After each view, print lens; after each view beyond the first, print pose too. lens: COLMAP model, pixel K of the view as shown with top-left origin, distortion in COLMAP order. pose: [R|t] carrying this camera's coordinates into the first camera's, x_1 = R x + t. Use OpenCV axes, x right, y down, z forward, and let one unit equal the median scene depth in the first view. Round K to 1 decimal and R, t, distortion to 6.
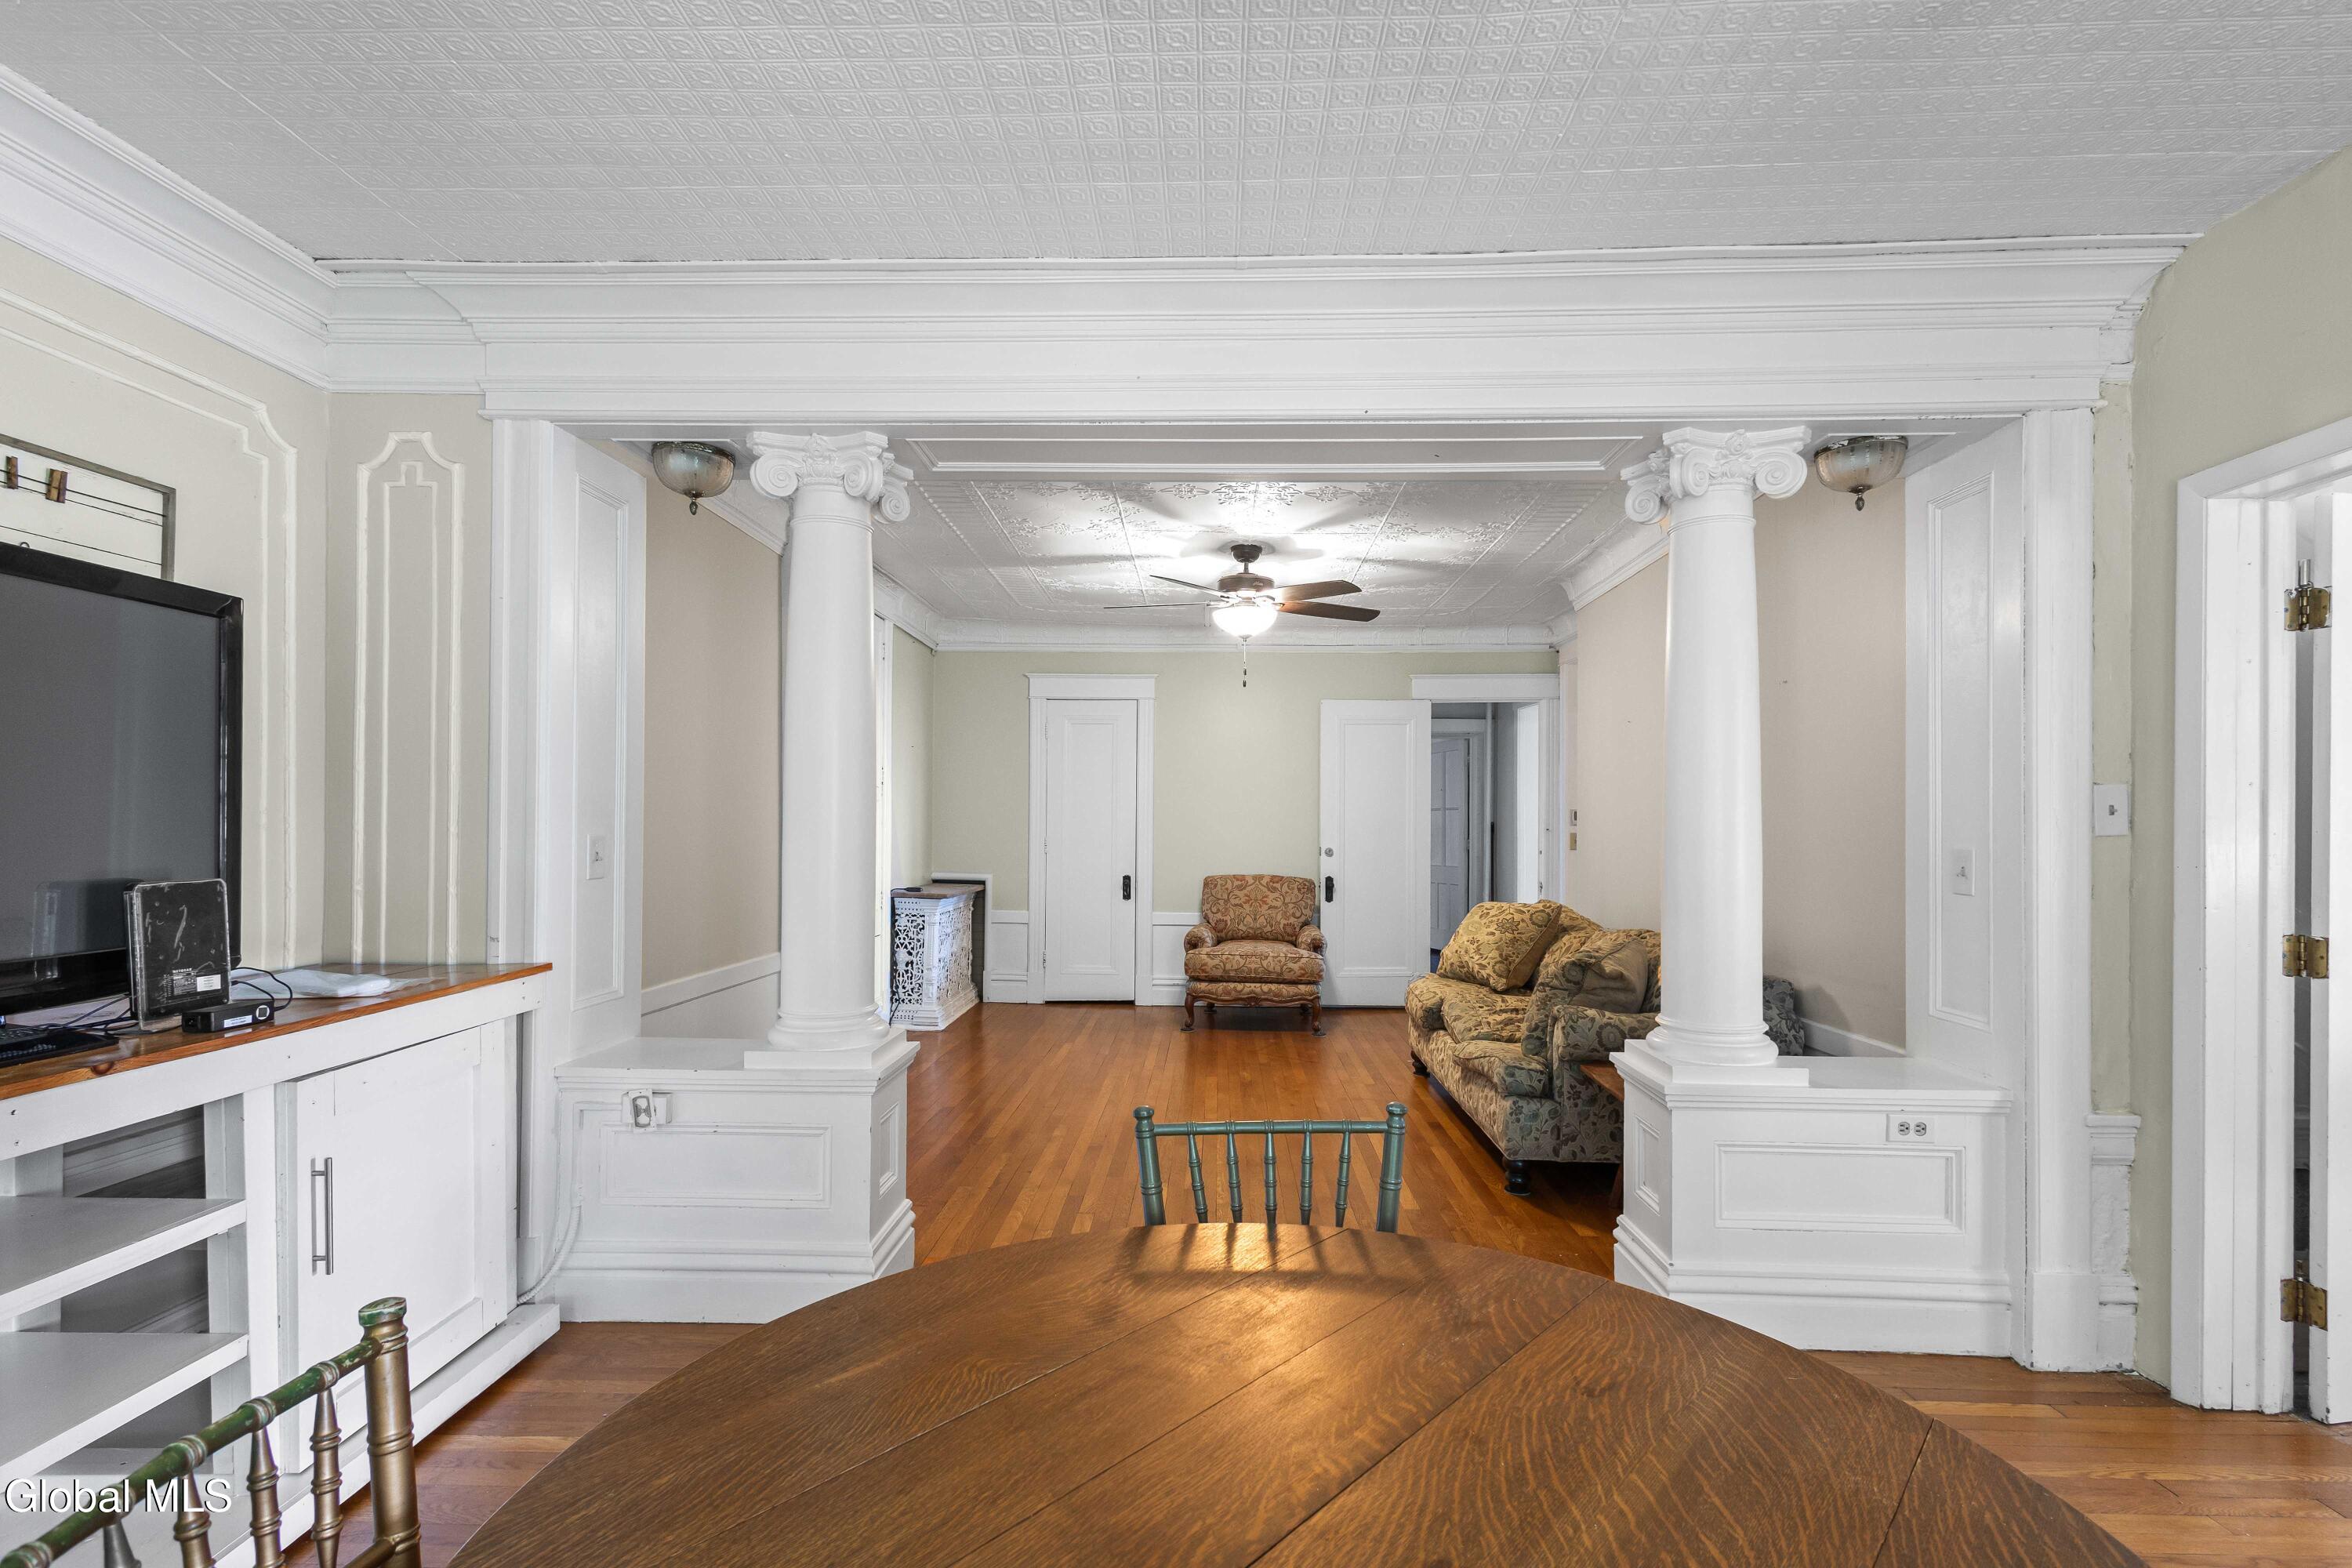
lens RADIAL K [[1087.0, 0, 1179.7], [0, 1087.0, 826.2], [0, 0, 1]] dist [0.013171, -0.001491]
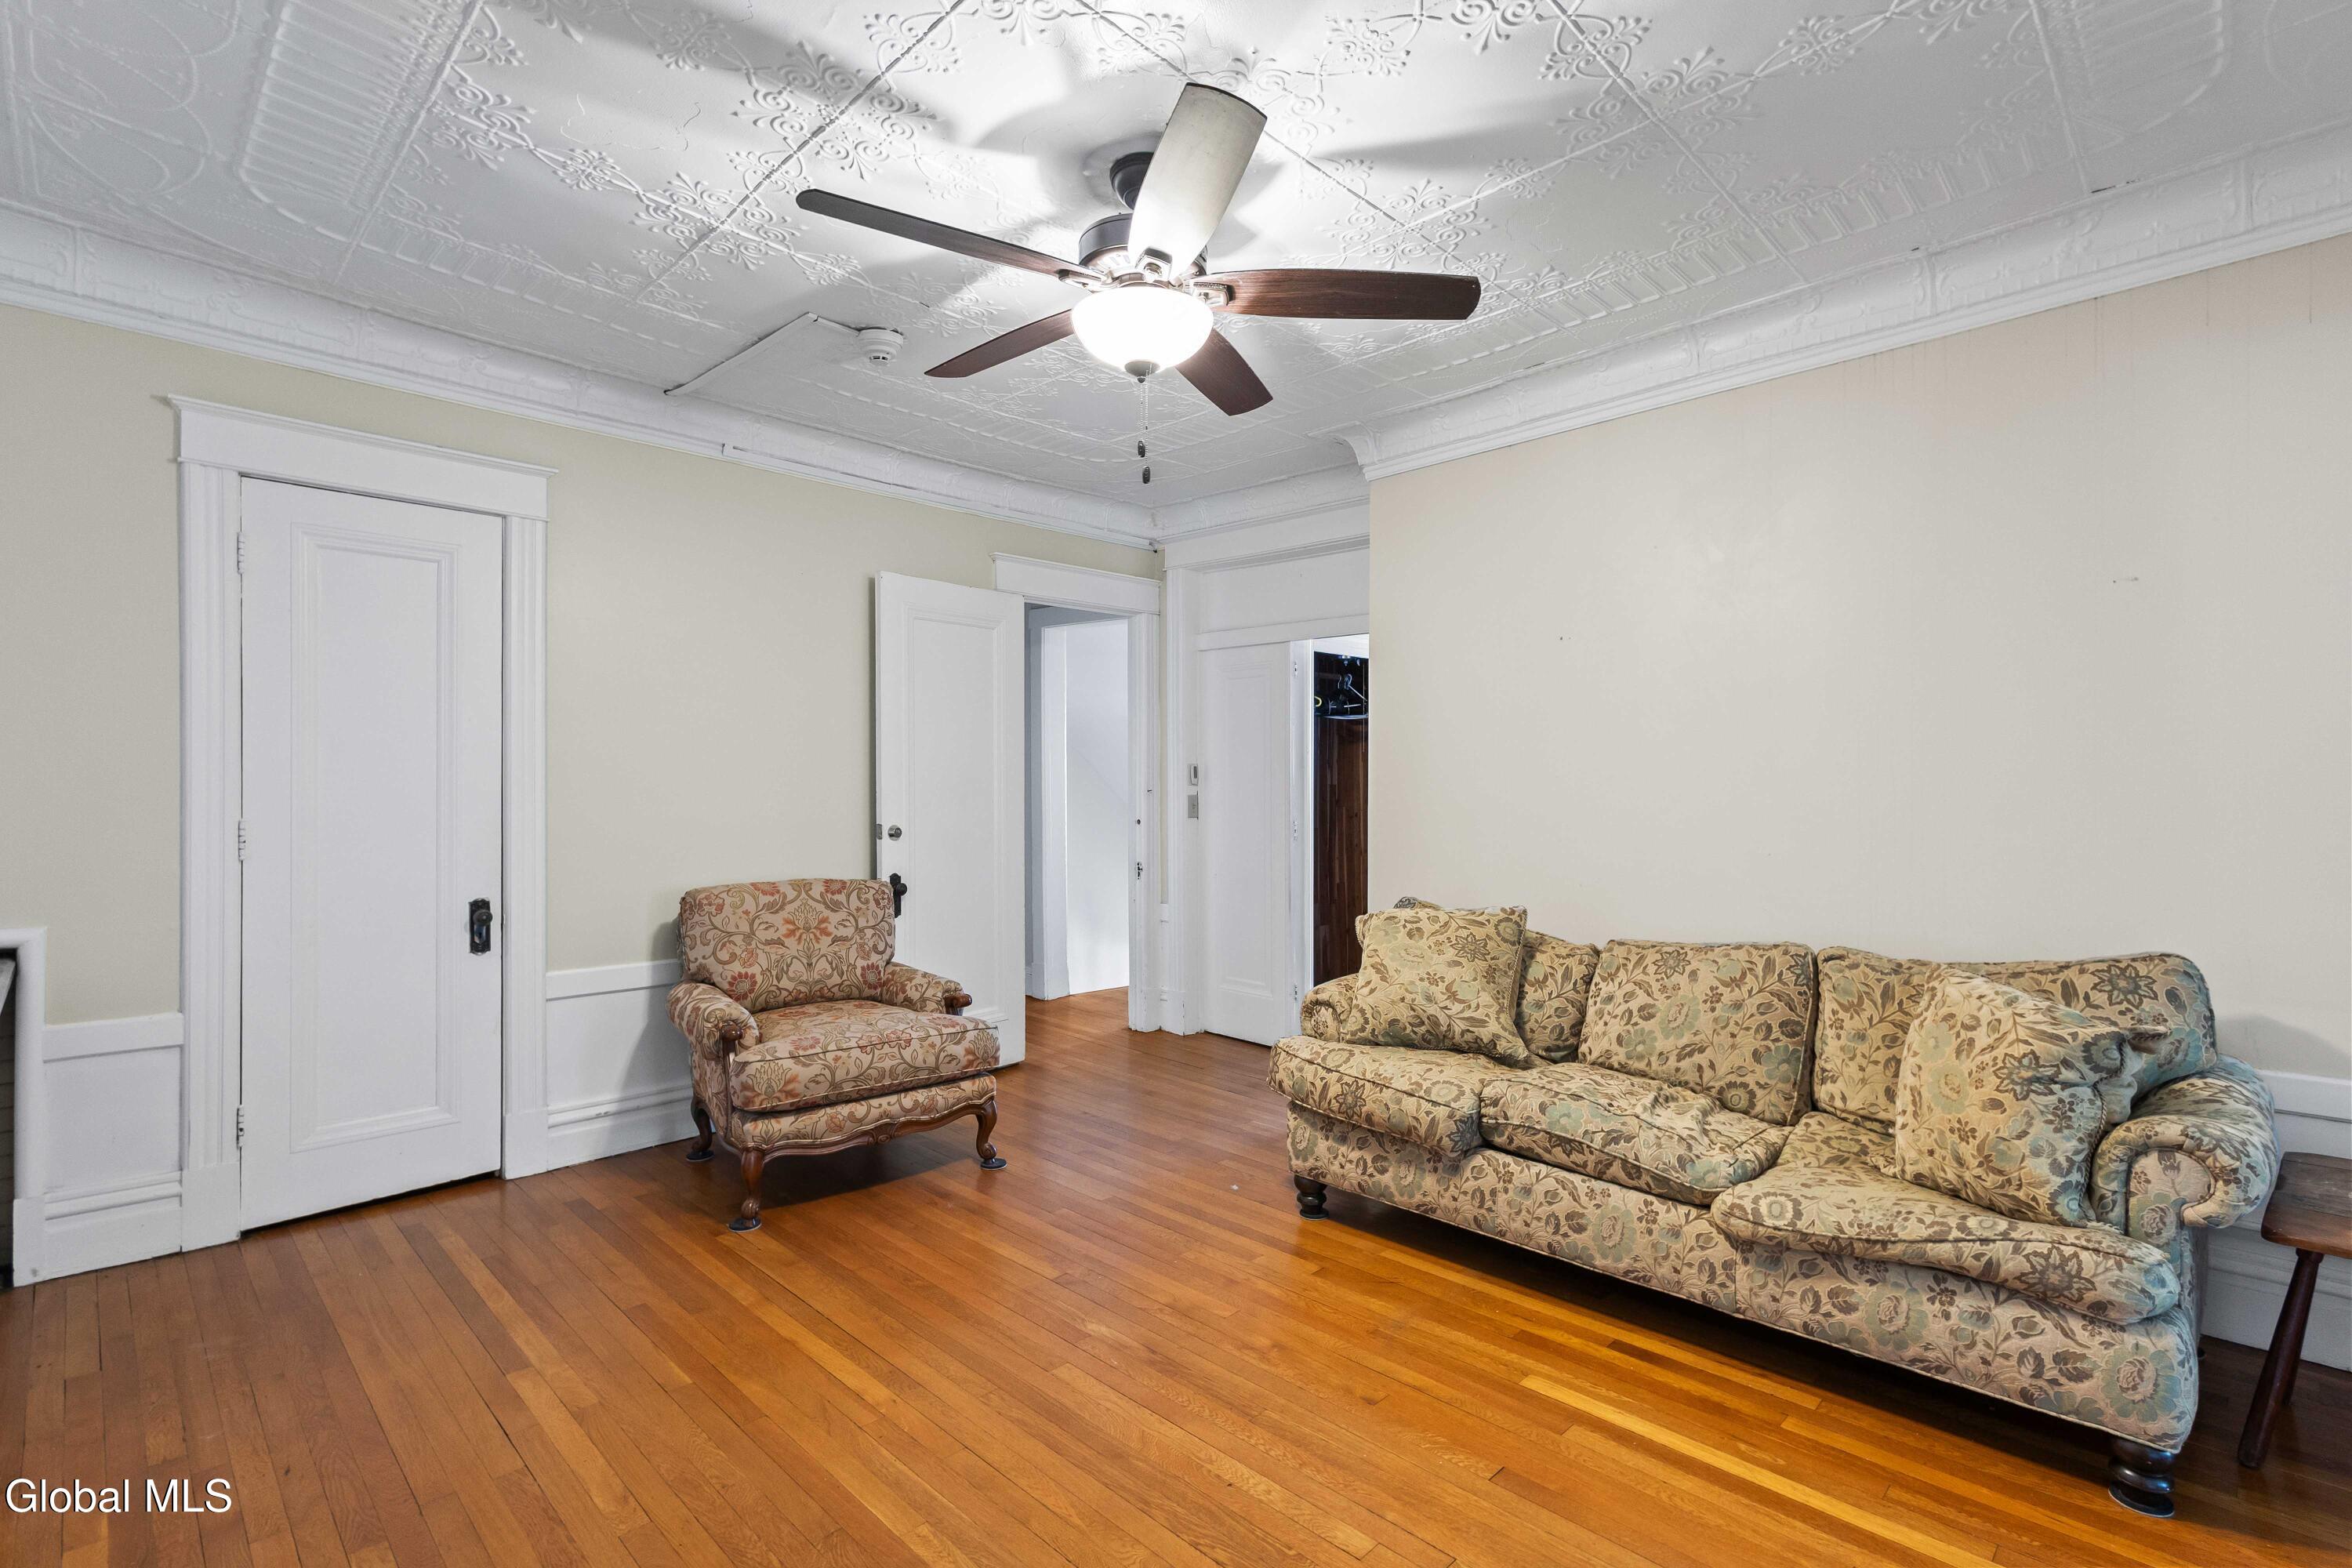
lens RADIAL K [[1087.0, 0, 1179.1], [0, 1087.0, 787.0], [0, 0, 1]] dist [0.013171, -0.001491]
pose [[0.678662, -0.005888, 0.734427, -0.189832], [0.002213, 0.999980, 0.005972, -0.003725], [-0.734448, -0.002427, 0.678661, 0.488802]]
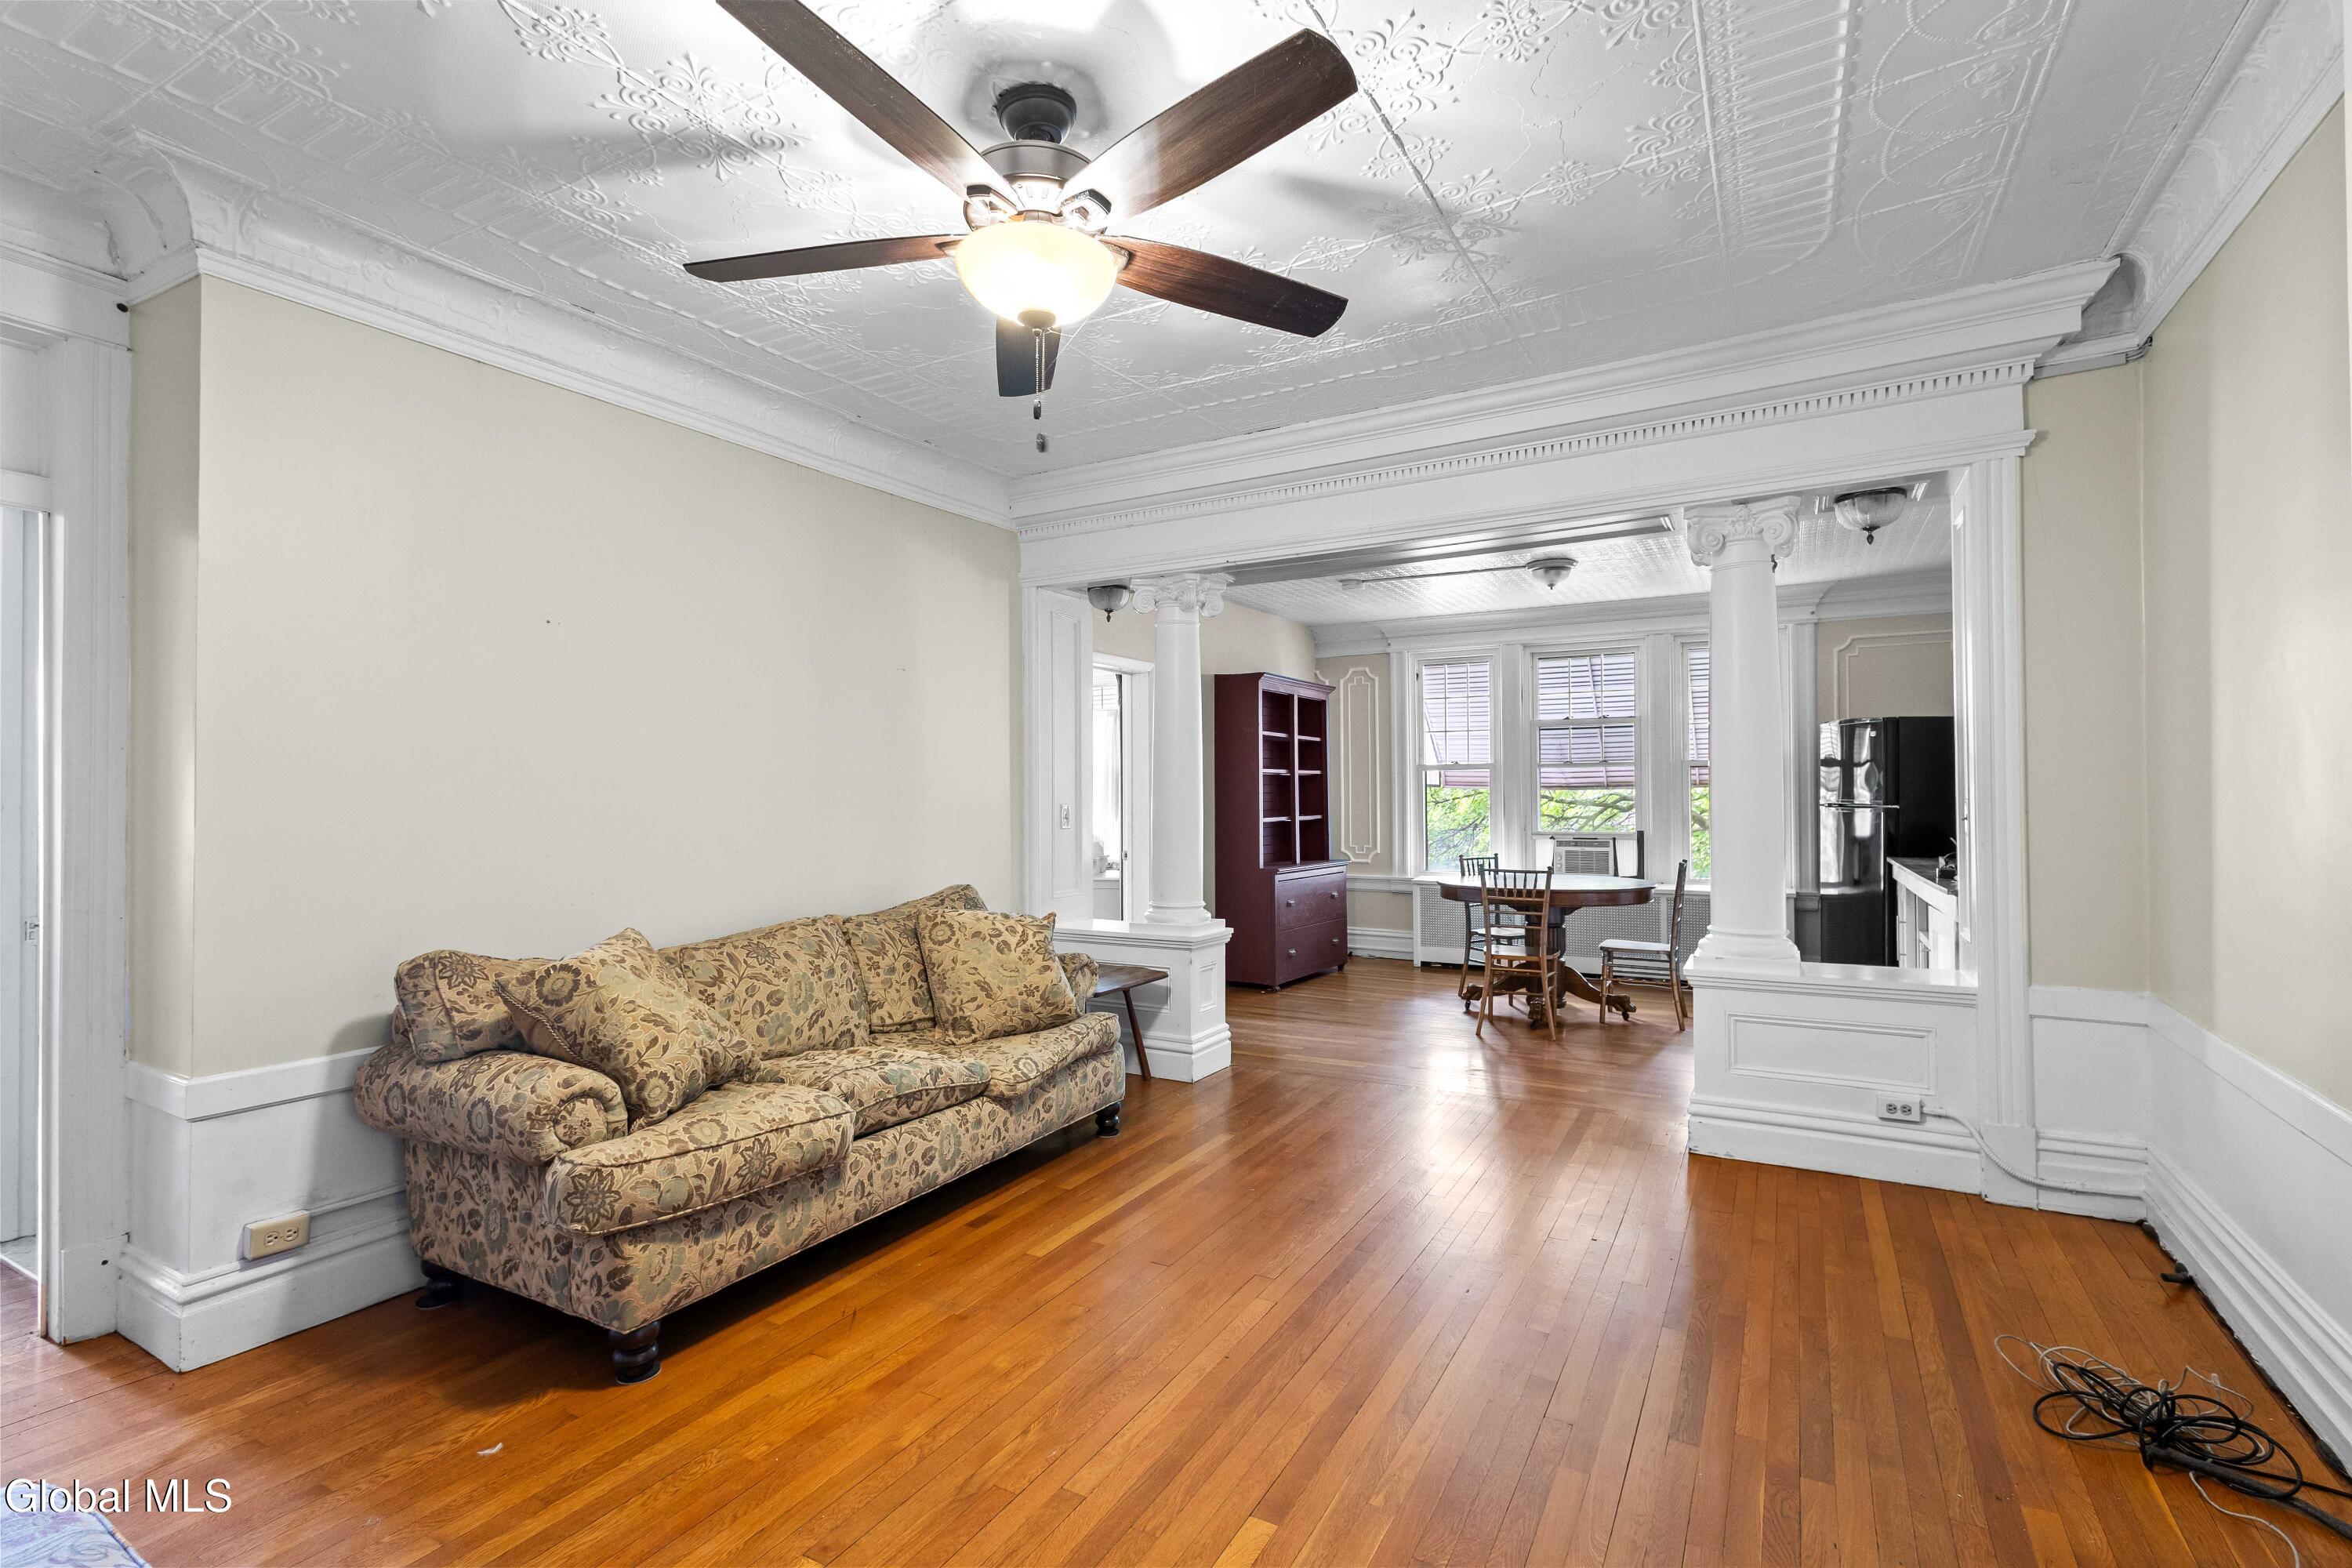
lens RADIAL K [[1087.0, 0, 1170.6], [0, 1087.0, 788.5], [0, 0, 1]] dist [0.013171, -0.001491]
pose [[-0.886510, 0.006238, 0.462667, -0.122052], [0.003369, 0.999970, -0.007027, 0.001116], [-0.462697, -0.004671, -0.886504, 0.959721]]
